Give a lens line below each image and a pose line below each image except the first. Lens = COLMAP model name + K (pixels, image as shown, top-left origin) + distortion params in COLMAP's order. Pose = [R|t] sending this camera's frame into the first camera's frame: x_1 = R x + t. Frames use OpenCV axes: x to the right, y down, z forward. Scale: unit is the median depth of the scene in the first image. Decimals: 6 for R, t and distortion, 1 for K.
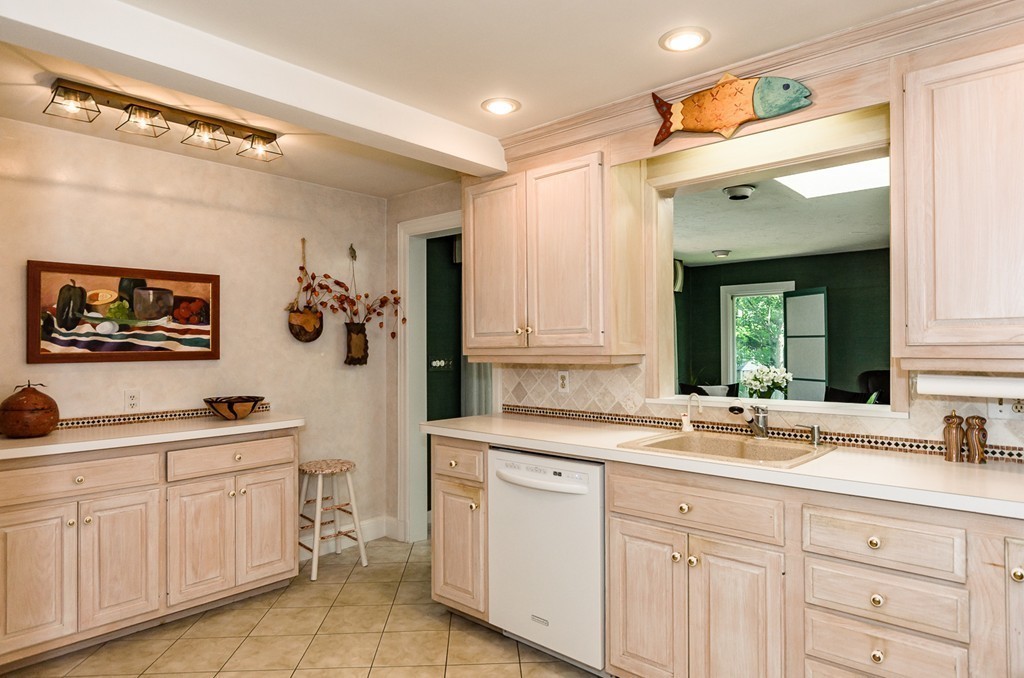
lens RADIAL K [[631.9, 0, 513.3], [0, 631.9, 341.8], [0, 0, 1]] dist [-0.002887, -0.000298]
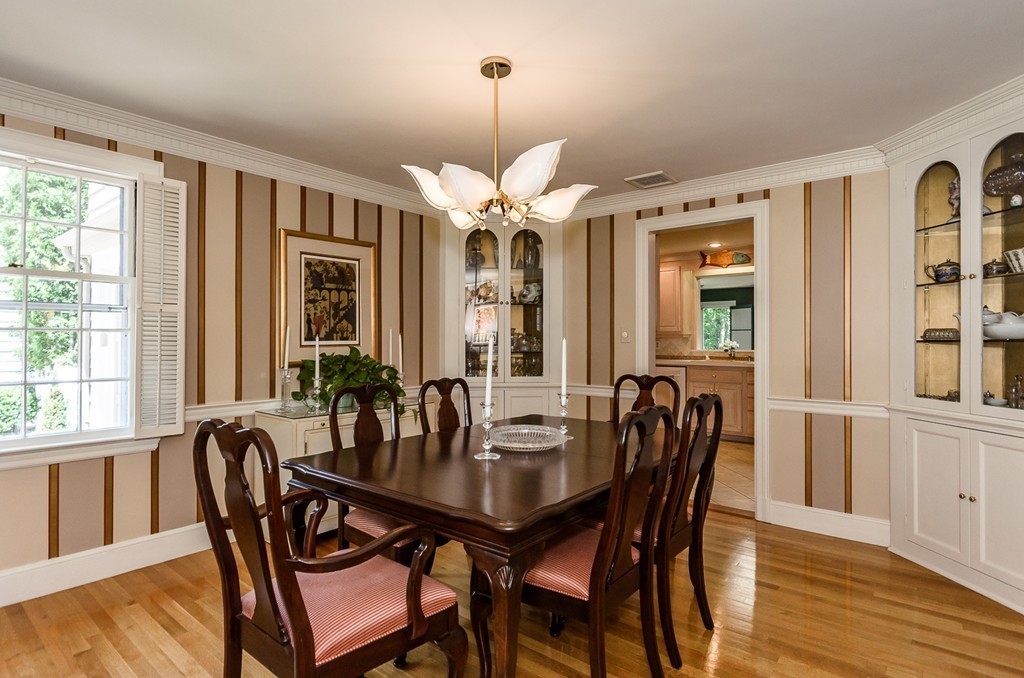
lens RADIAL K [[545.5, 0, 510.8], [0, 545.5, 337.9], [0, 0, 1]] dist [0.002012, 0.000142]
pose [[0.998957, 0.006554, 0.045192, -0.846462], [-0.006684, 0.999974, 0.002739, 0.039563], [-0.045173, -0.003038, 0.998975, -1.687925]]
